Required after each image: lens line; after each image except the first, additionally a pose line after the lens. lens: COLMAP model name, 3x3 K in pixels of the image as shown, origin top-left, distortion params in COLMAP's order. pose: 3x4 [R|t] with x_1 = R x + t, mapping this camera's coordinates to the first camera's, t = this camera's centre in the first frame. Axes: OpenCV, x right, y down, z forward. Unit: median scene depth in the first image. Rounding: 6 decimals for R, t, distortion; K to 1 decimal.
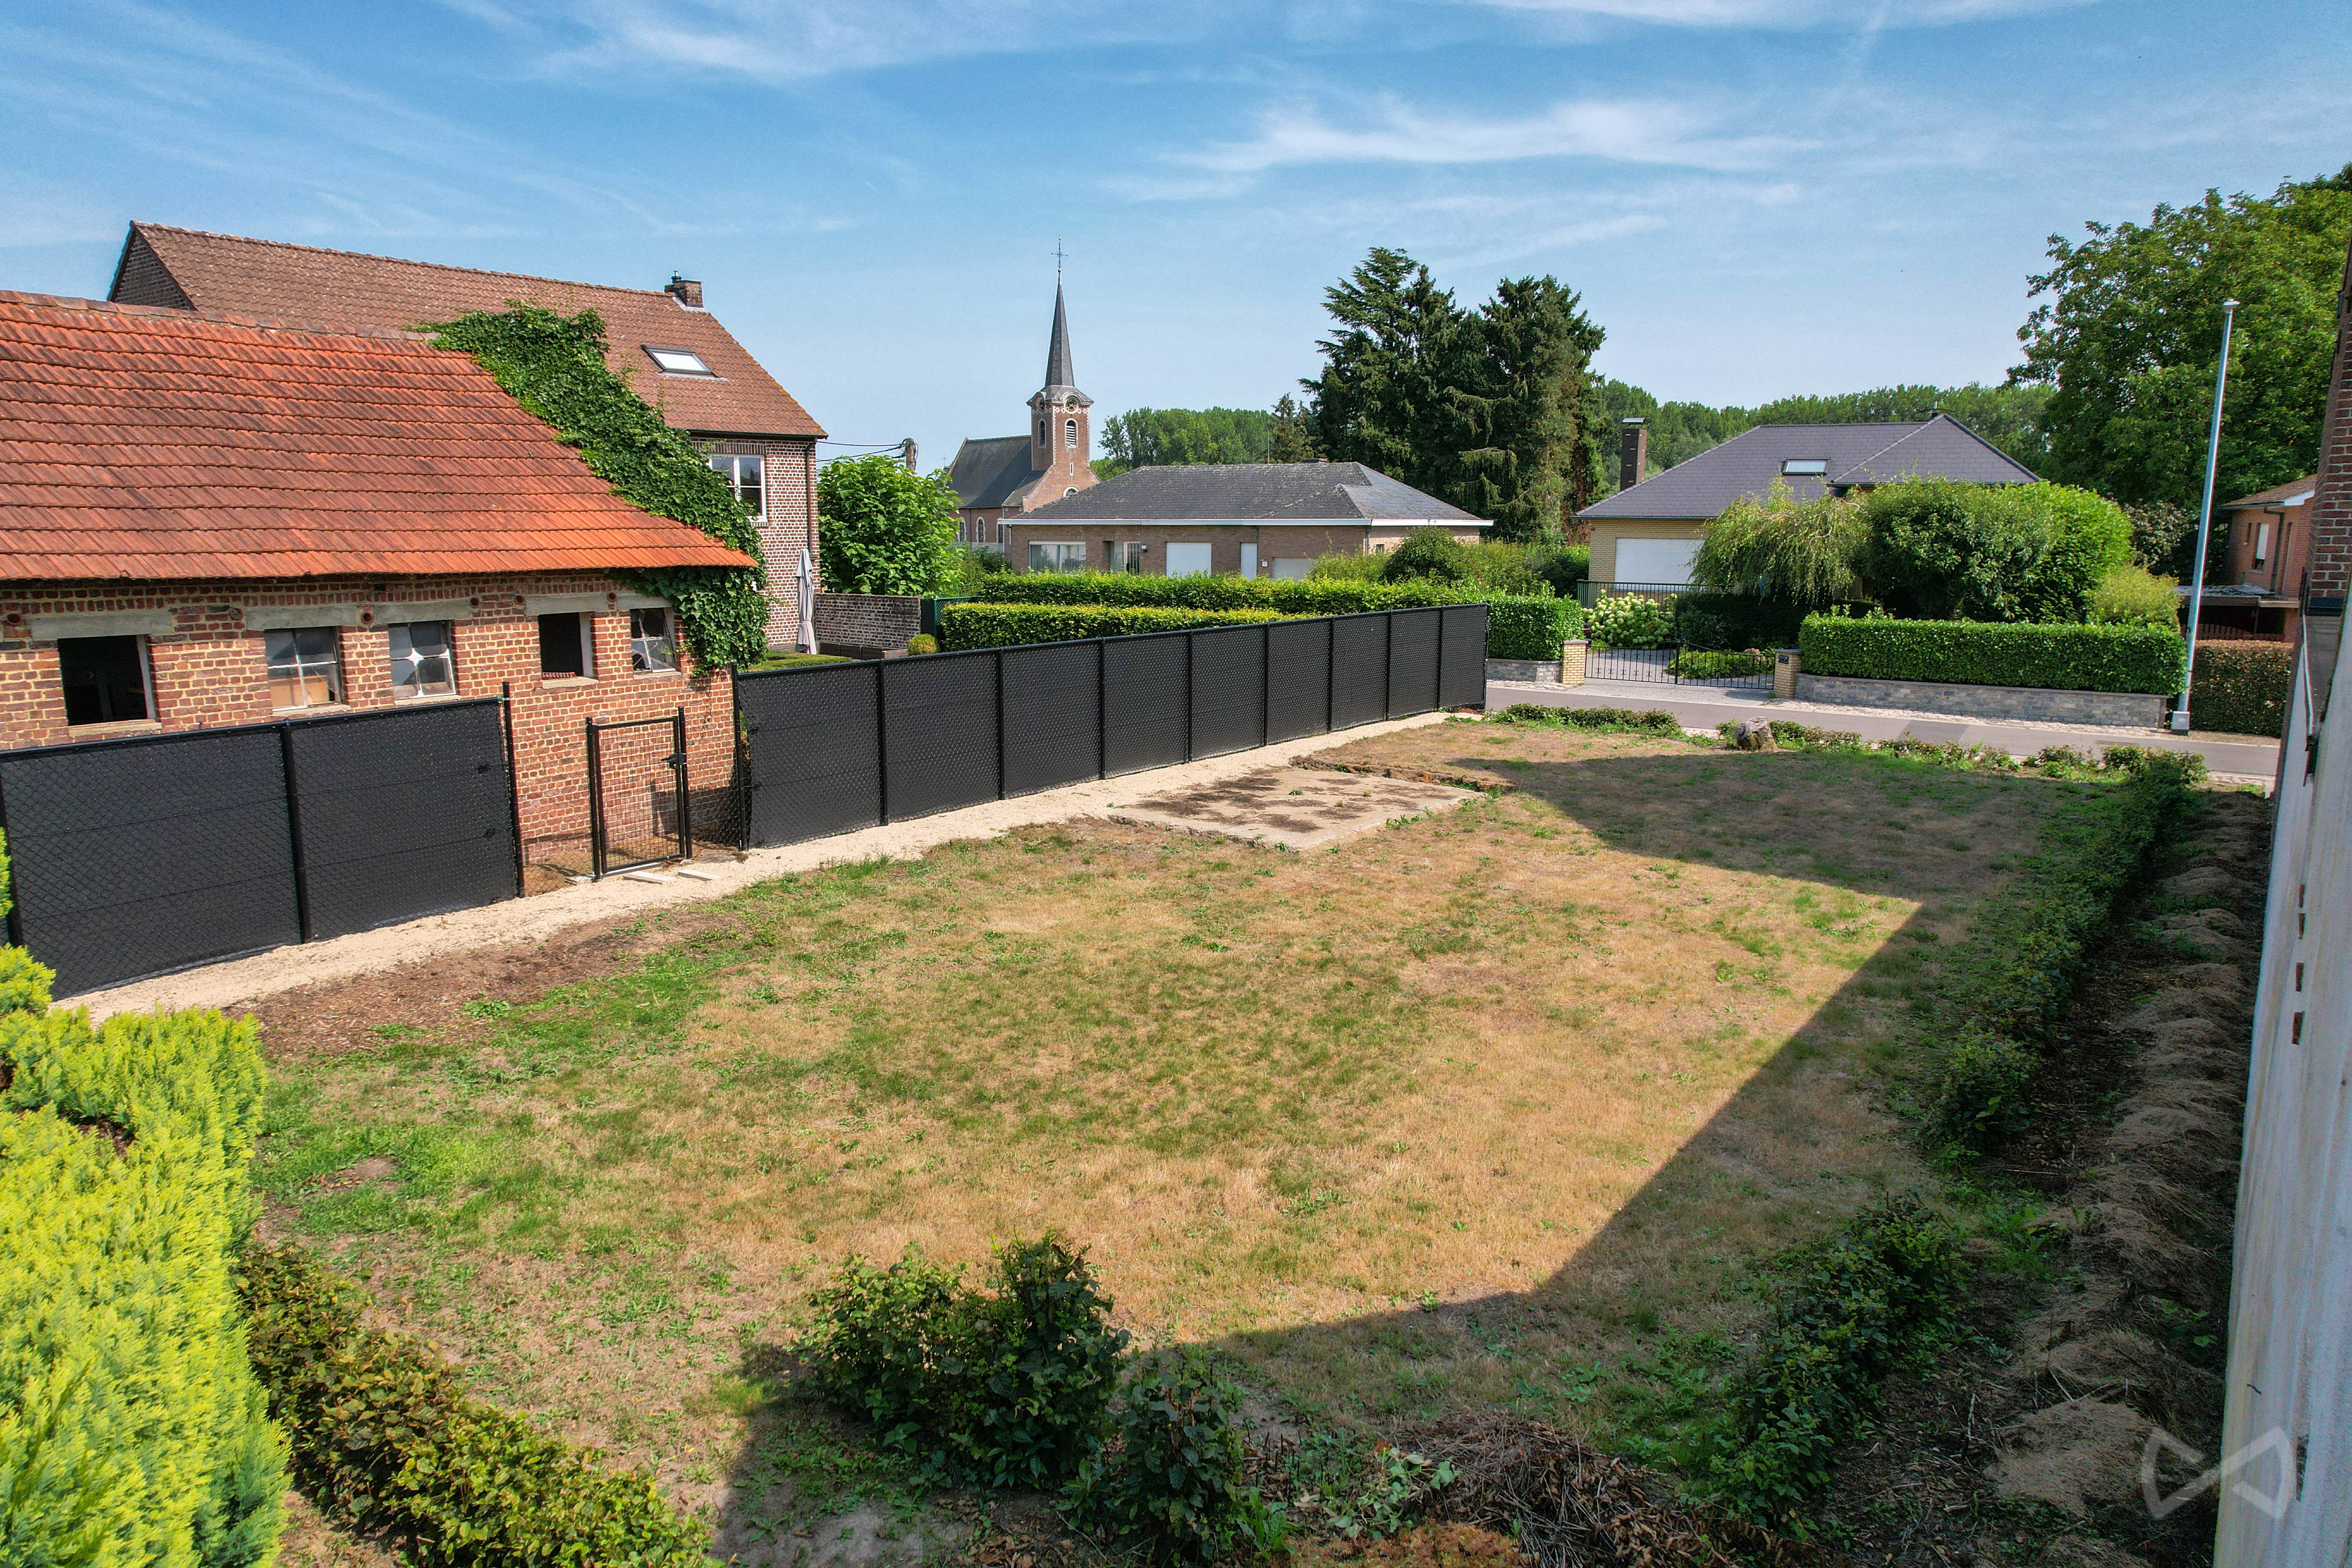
lens RADIAL K [[1520.5, 0, 1176.0], [0, 1520.5, 784.0], [0, 0, 1]] dist [-0.082874, 0.089685]
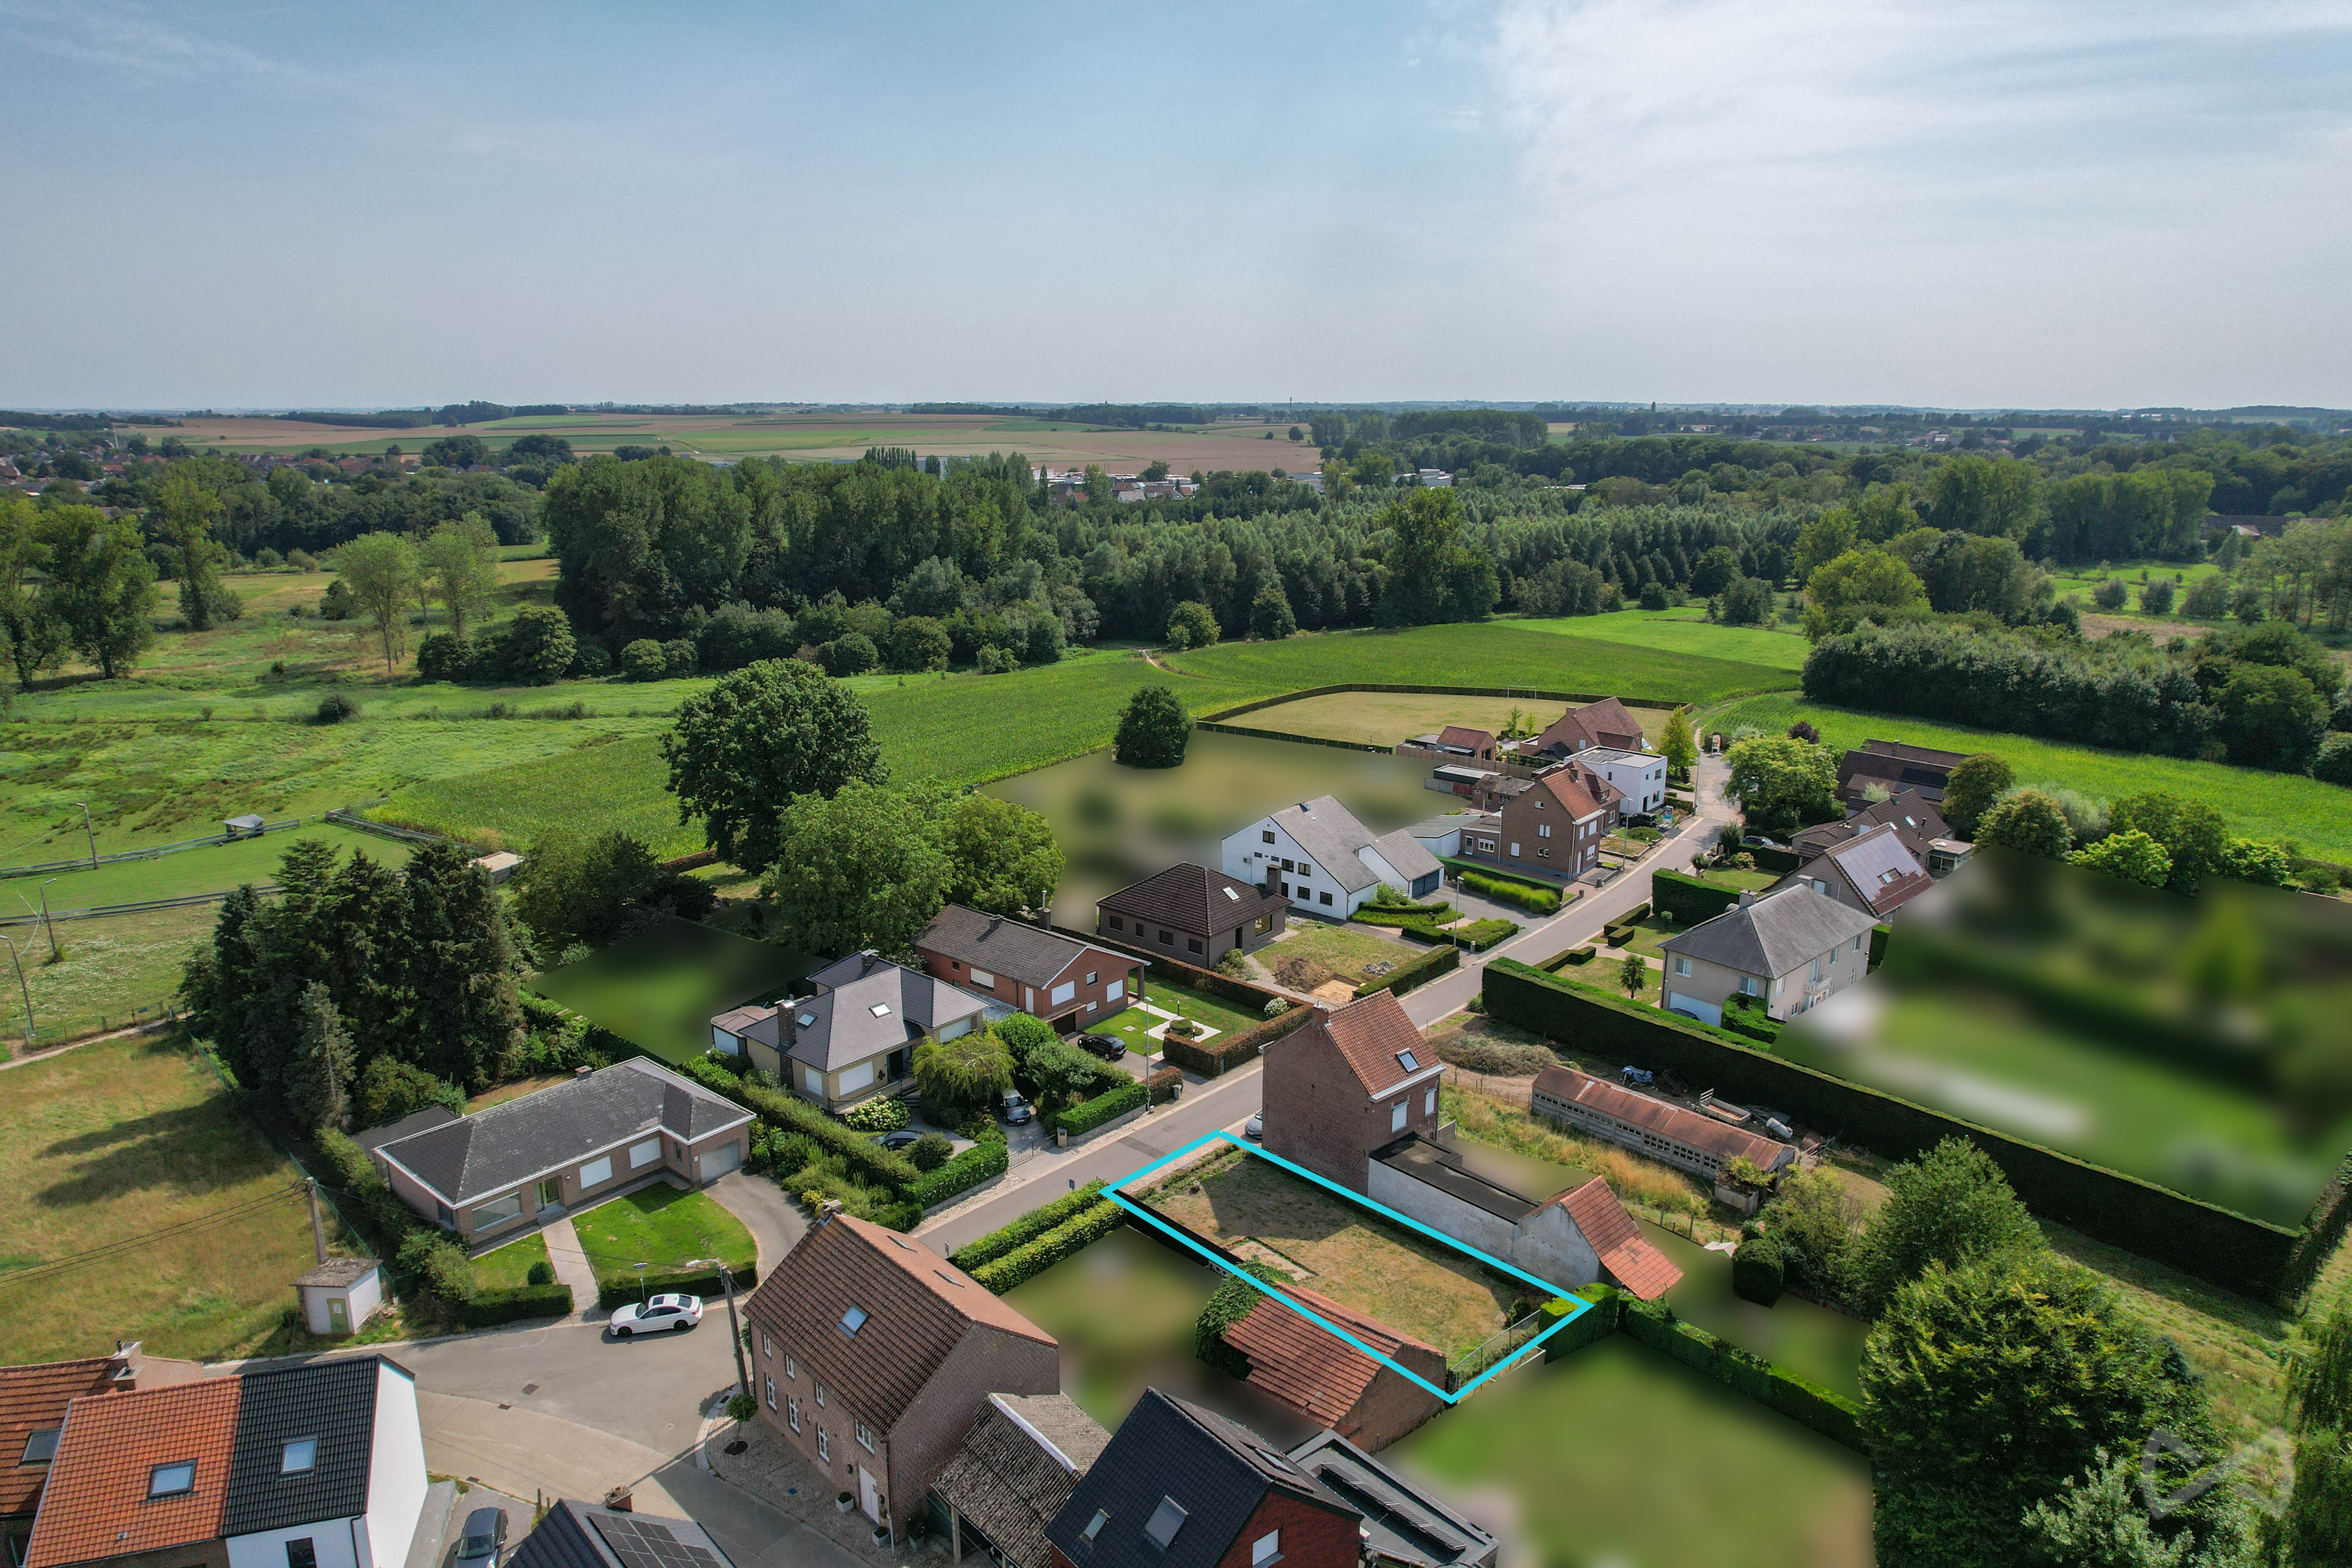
lens RADIAL K [[1520.5, 0, 1176.0], [0, 1520.5, 784.0], [0, 0, 1]] dist [-0.082874, 0.089685]
pose [[0.193363, -0.243644, 0.950394, -1.533584], [0.165344, 0.962913, 0.213213, -0.936631], [-0.967095, 0.115914, 0.226477, 0.040690]]
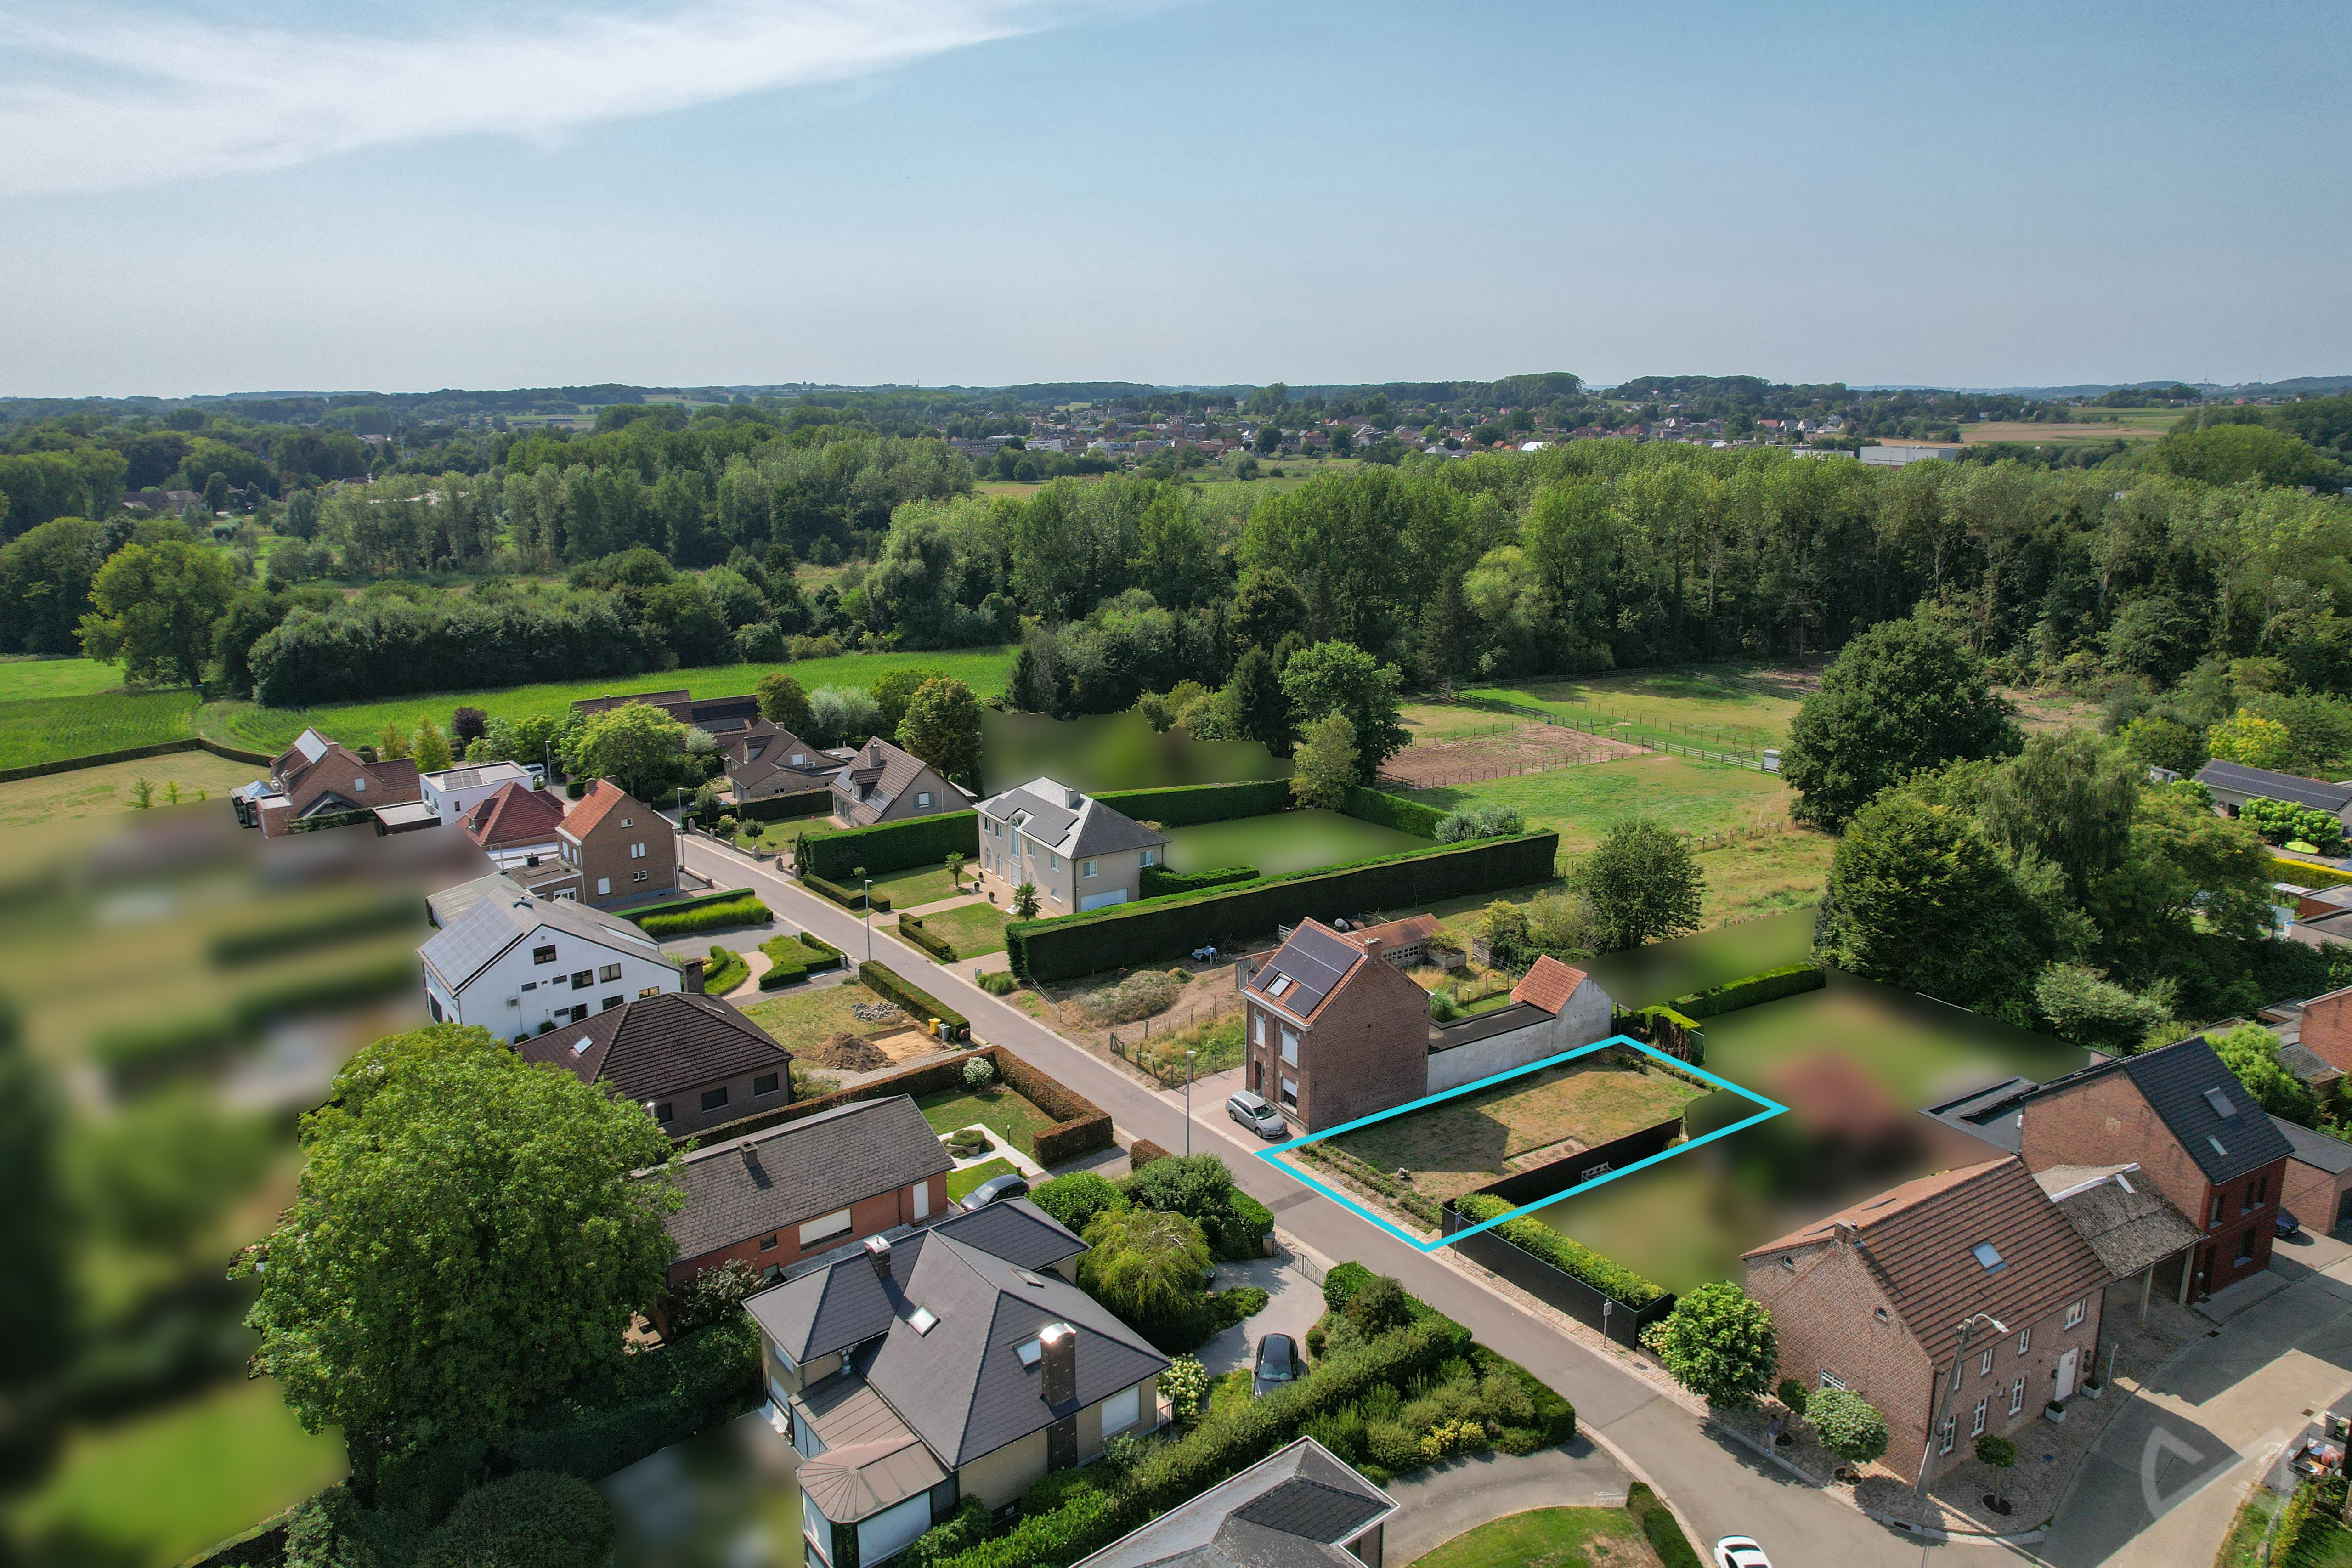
lens RADIAL K [[1520.5, 0, 1176.0], [0, 1520.5, 784.0], [0, 0, 1]] dist [-0.082874, 0.089685]
pose [[-0.922085, -0.102424, 0.373186, -0.163858], [0.063041, 0.911702, 0.405988, -1.170027], [-0.381817, 0.397881, -0.834210, 1.923393]]
